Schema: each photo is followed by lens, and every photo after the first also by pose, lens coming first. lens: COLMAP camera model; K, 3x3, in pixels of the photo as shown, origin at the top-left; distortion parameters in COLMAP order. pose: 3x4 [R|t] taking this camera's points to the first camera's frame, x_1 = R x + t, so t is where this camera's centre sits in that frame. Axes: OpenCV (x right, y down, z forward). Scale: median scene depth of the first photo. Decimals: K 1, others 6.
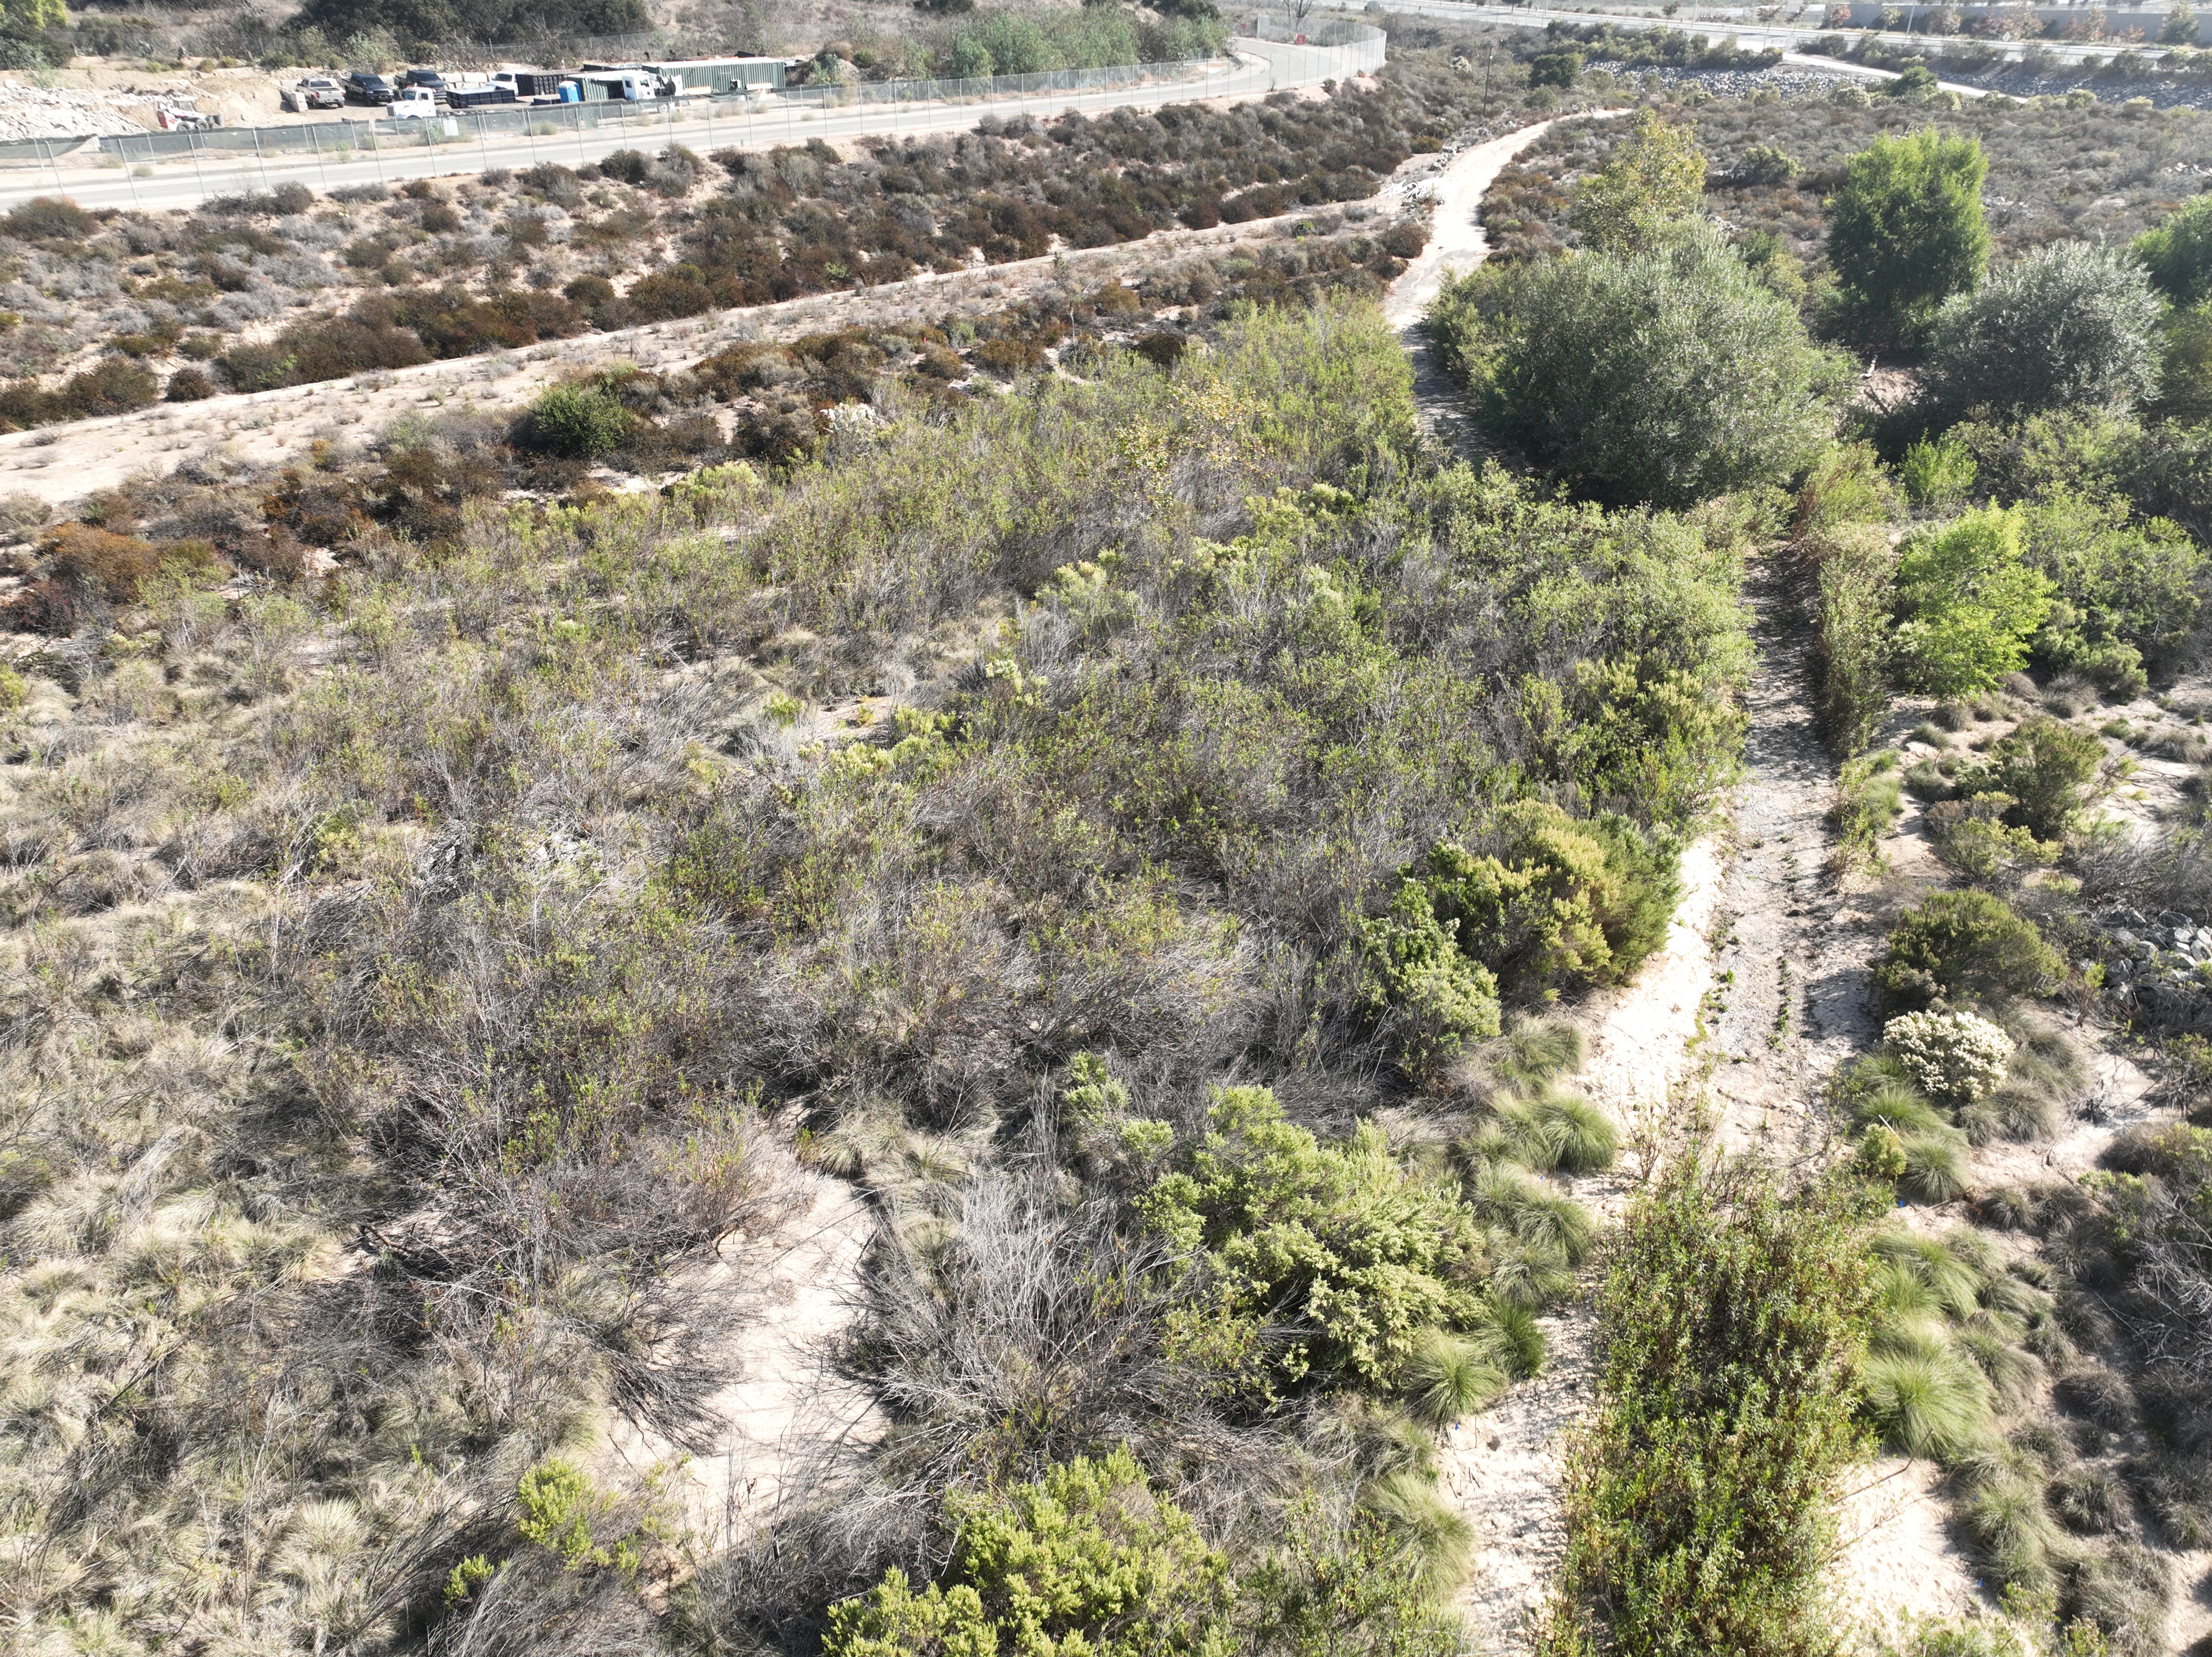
lens RADIAL K [[1558.9, 0, 1113.0], [0, 1558.9, 823.4], [0, 0, 1]] dist [-0.000141, 0.020568]
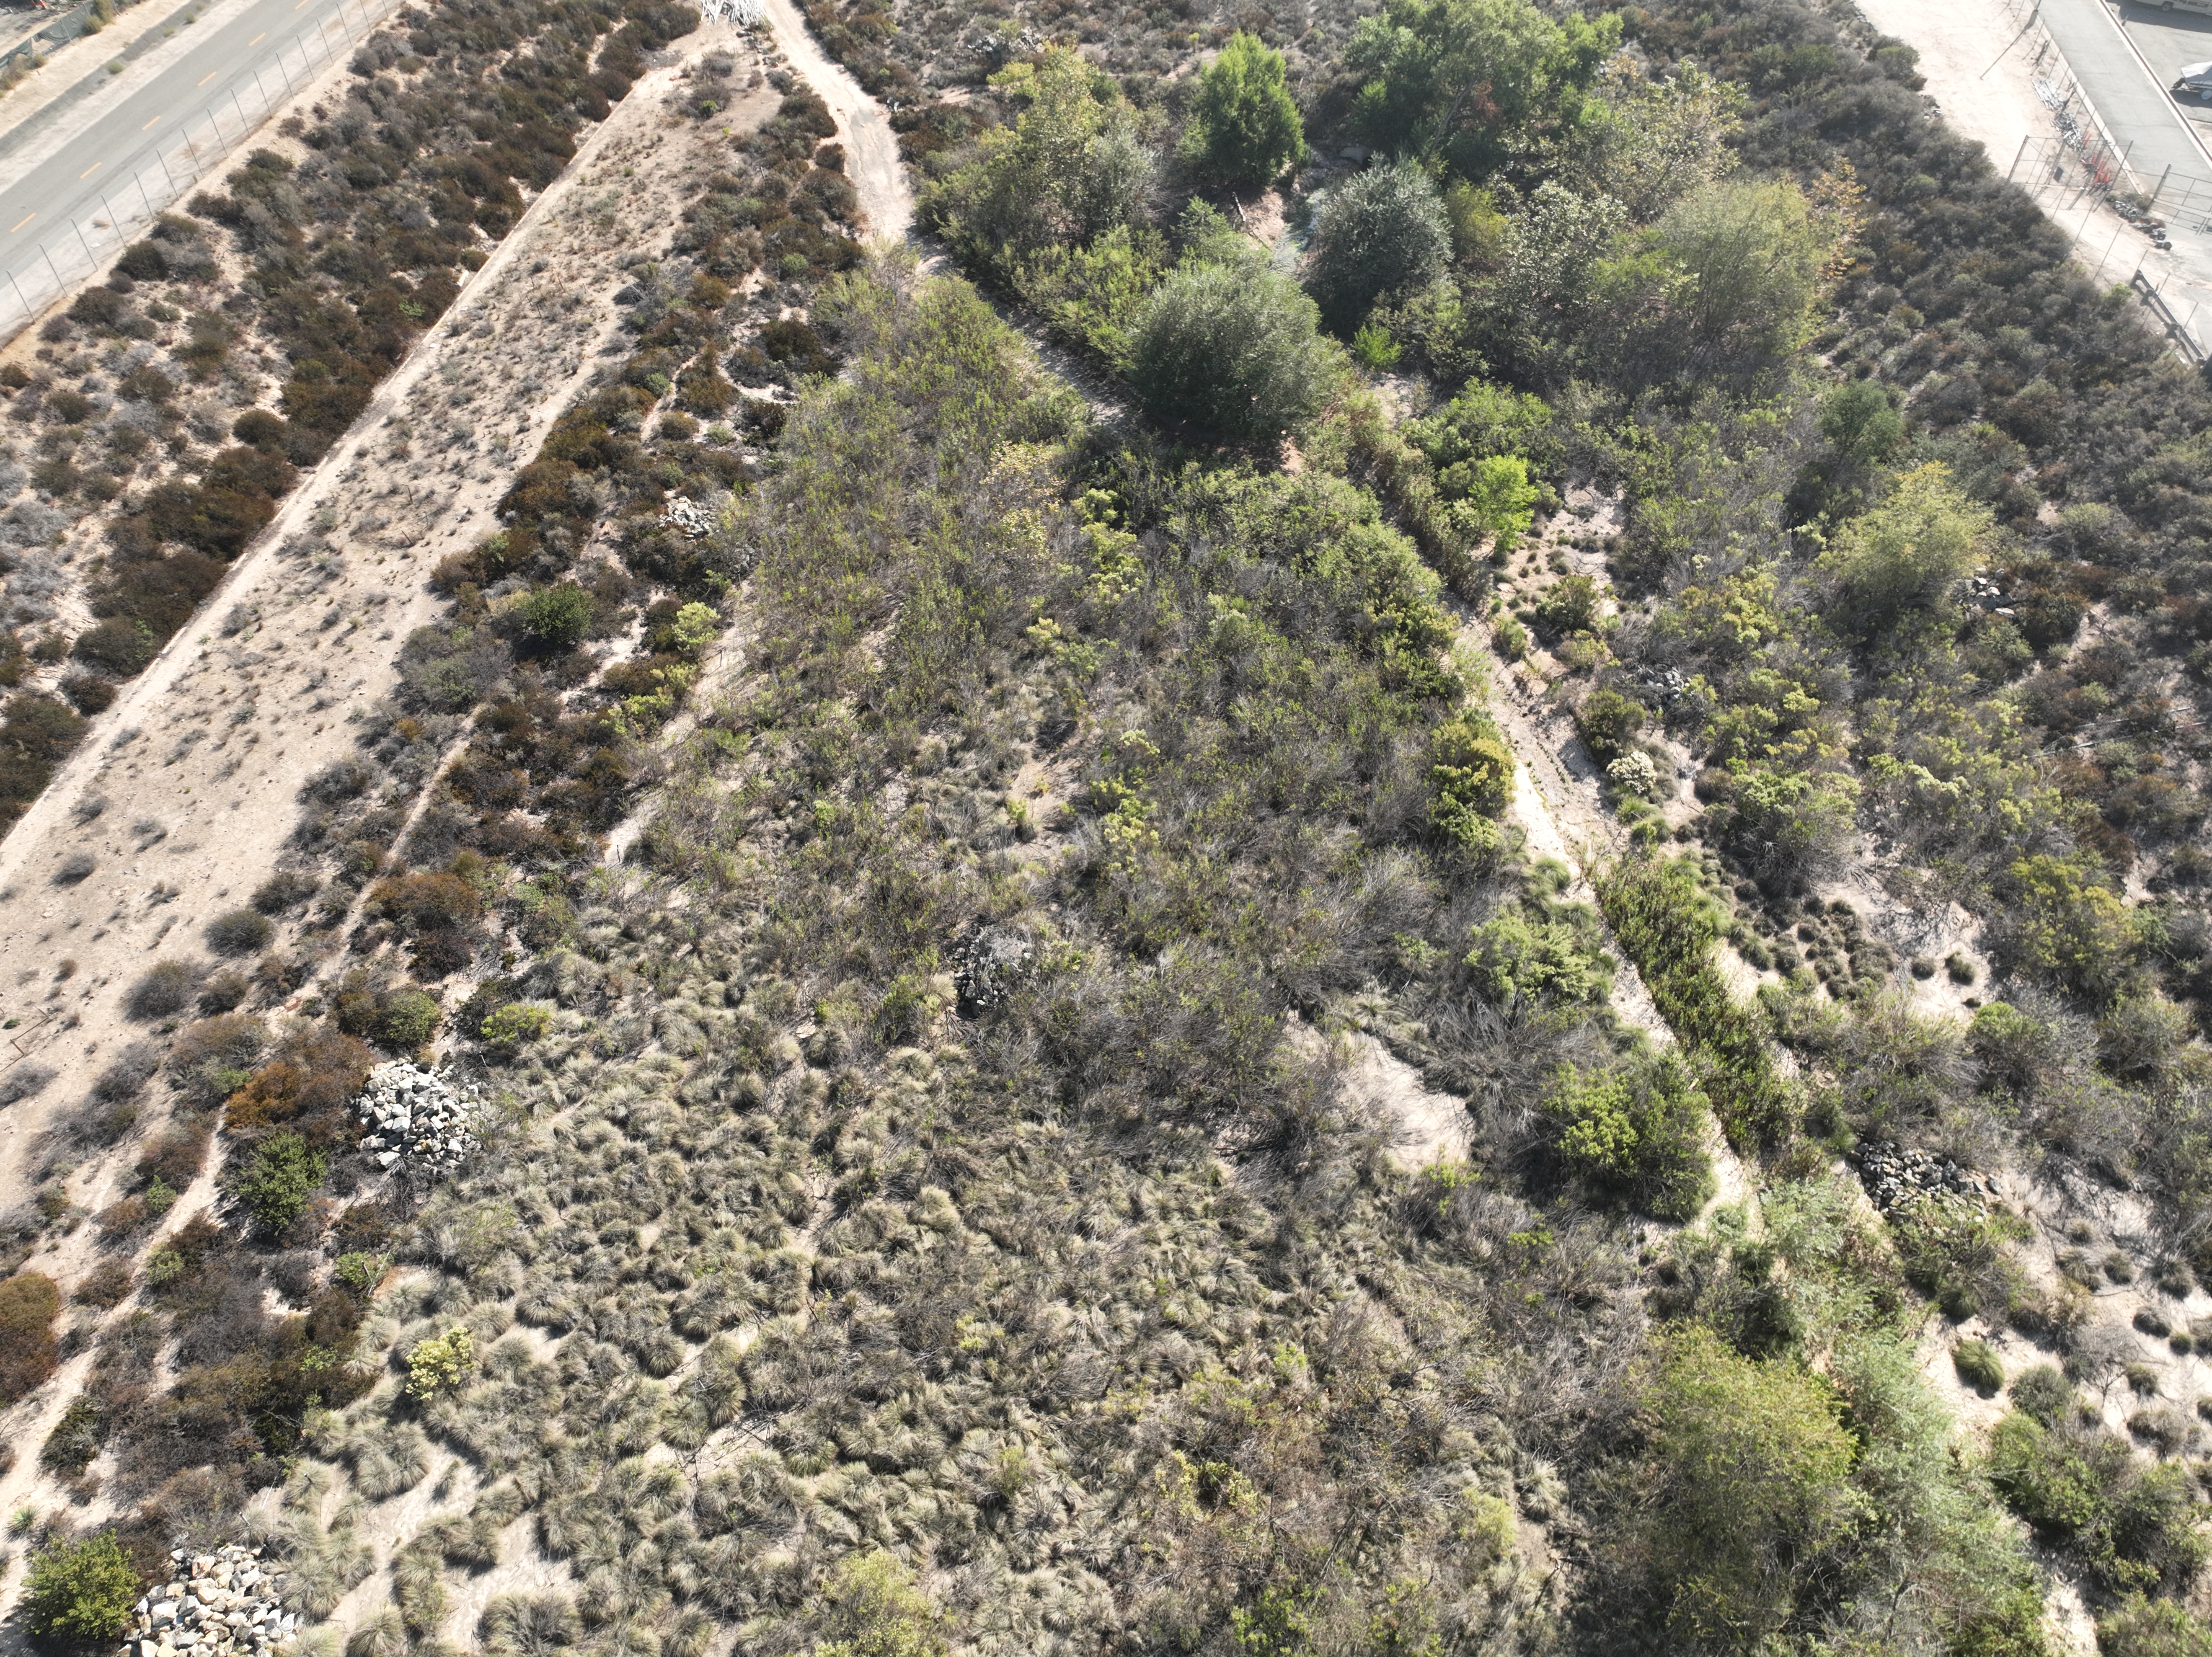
lens RADIAL K [[1558.9, 0, 1113.0], [0, 1558.9, 823.4], [0, 0, 1]] dist [-0.000141, 0.020568]
pose [[0.805952, -0.425036, 0.412051, -0.488030], [0.283526, 0.888176, 0.361602, -0.374361], [-0.519668, -0.174606, 0.836336, -0.269755]]
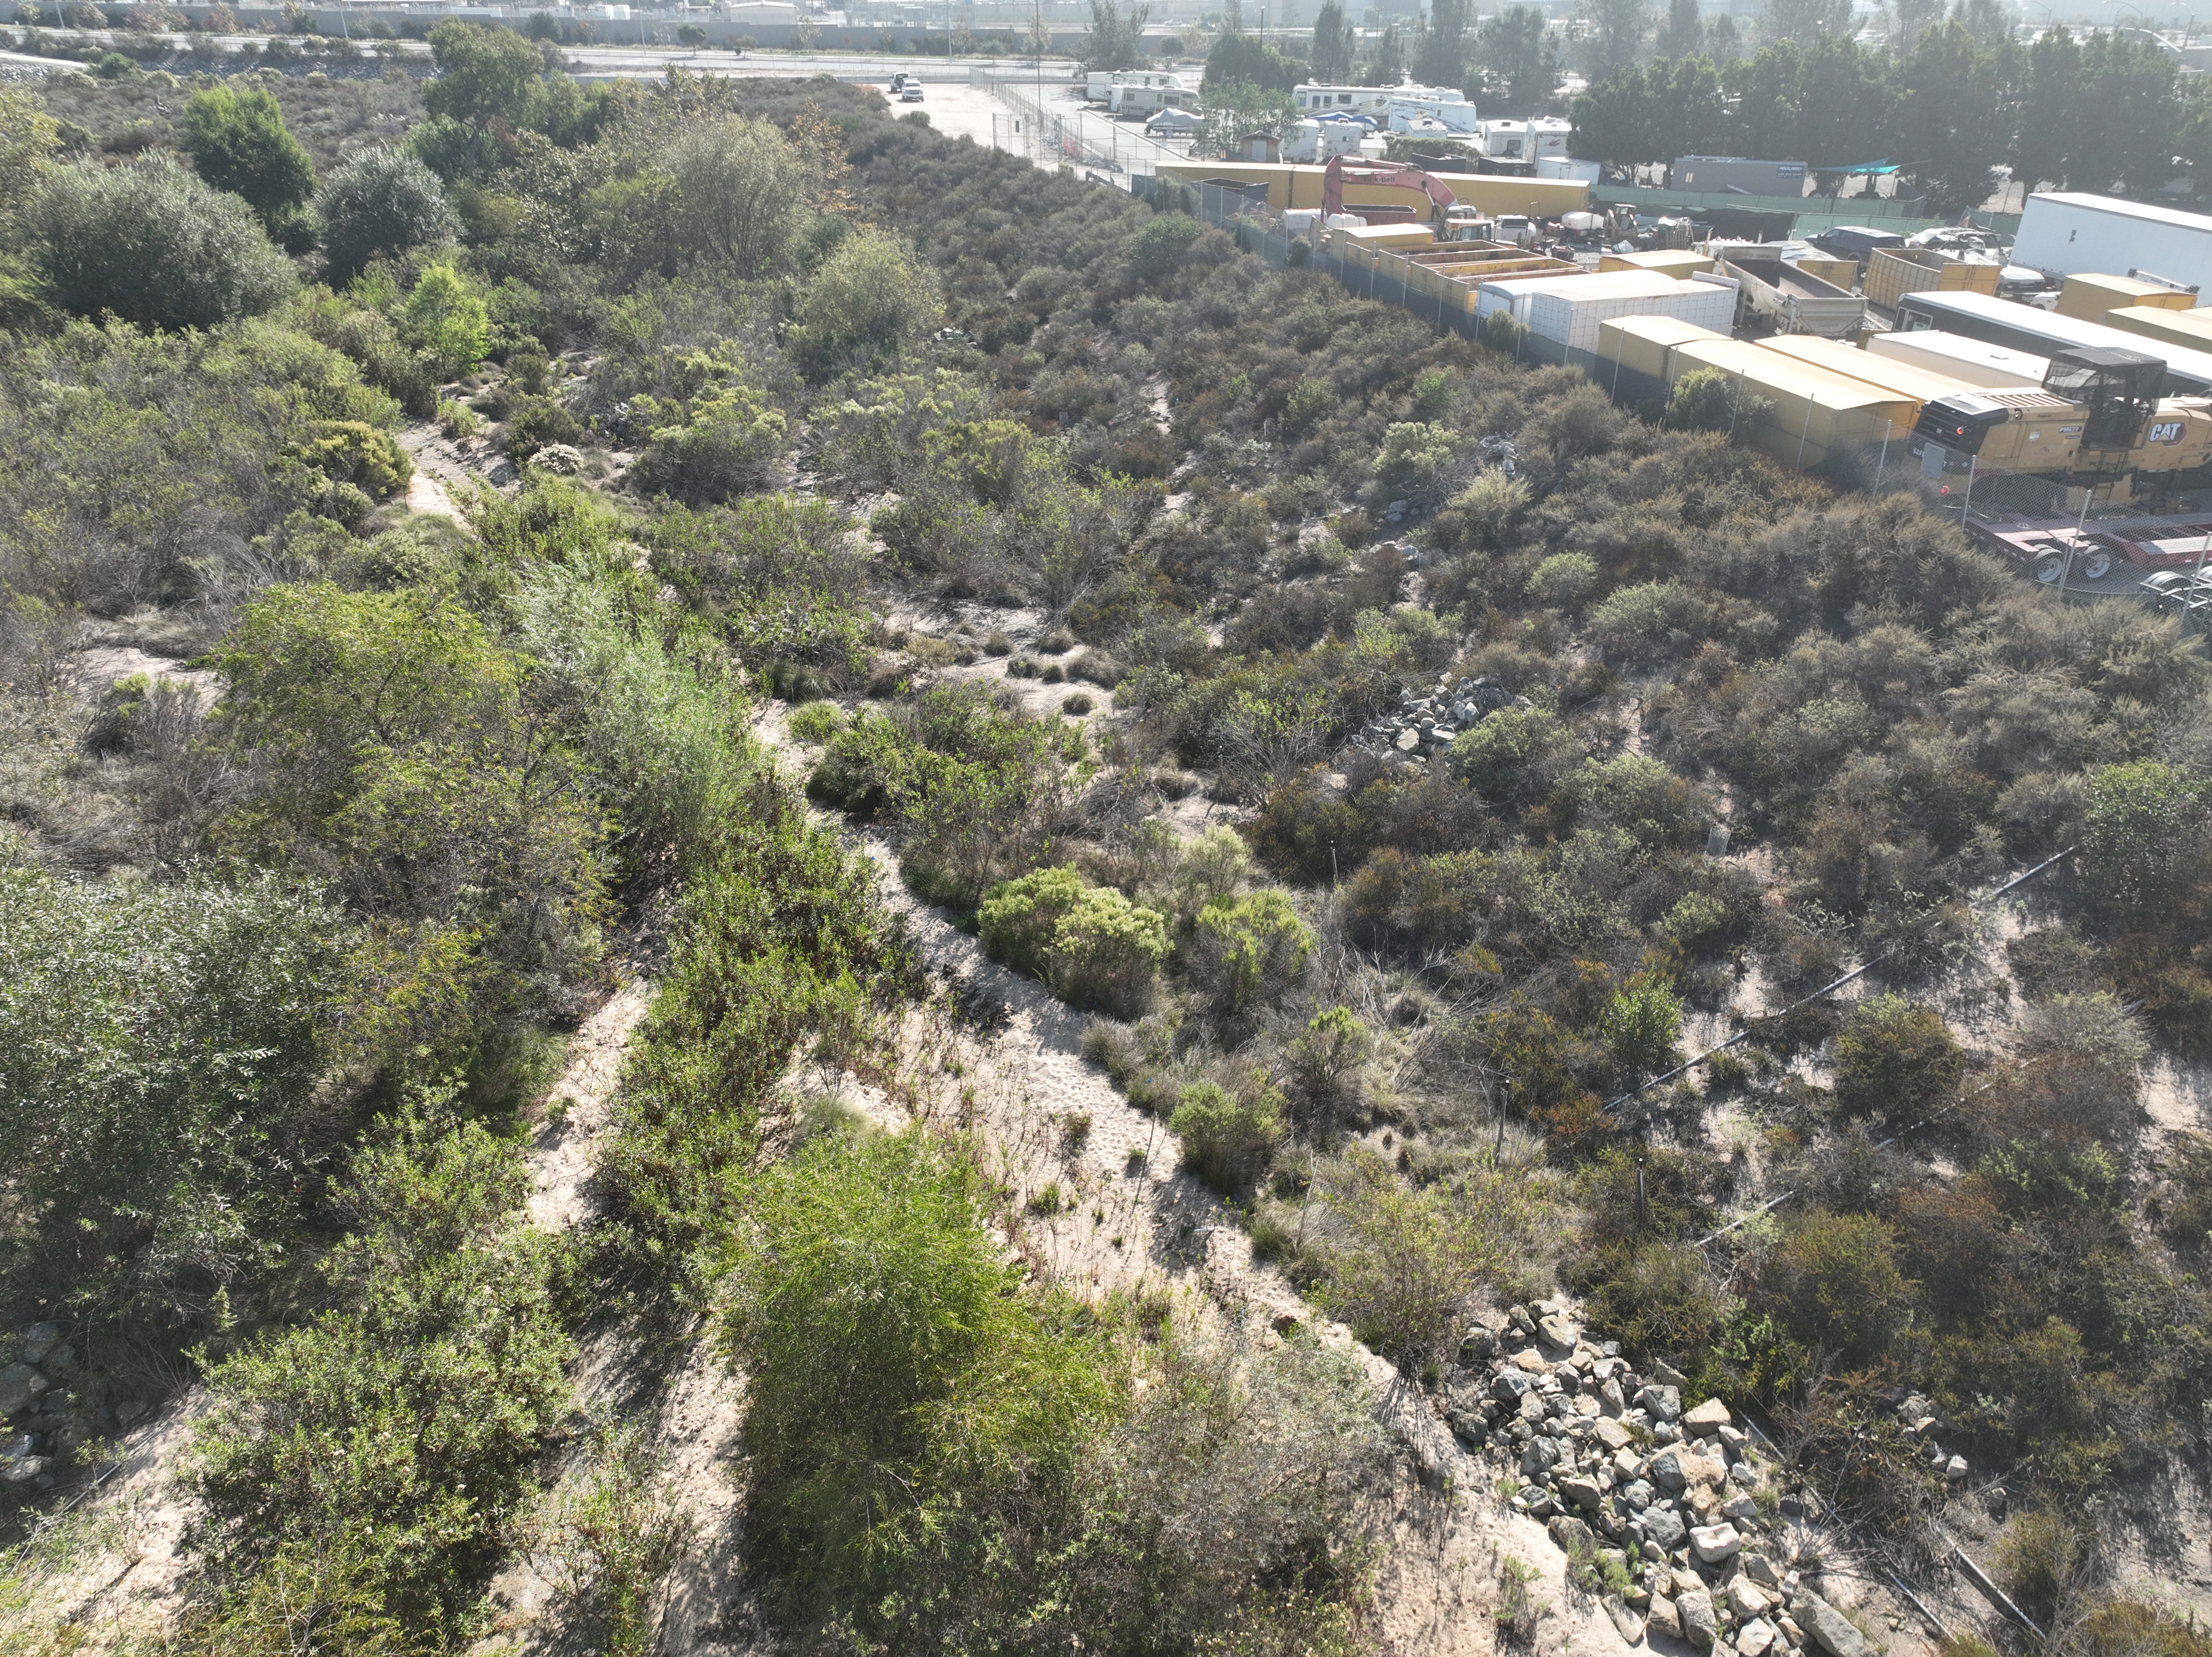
lens RADIAL K [[1558.9, 0, 1113.0], [0, 1558.9, 823.4], [0, 0, 1]] dist [-0.000141, 0.020568]
pose [[0.542409, -0.404793, 0.736163, -0.359427], [0.405278, 0.893638, 0.192772, 0.204388], [-0.735896, 0.193789, 0.648771, -0.376379]]
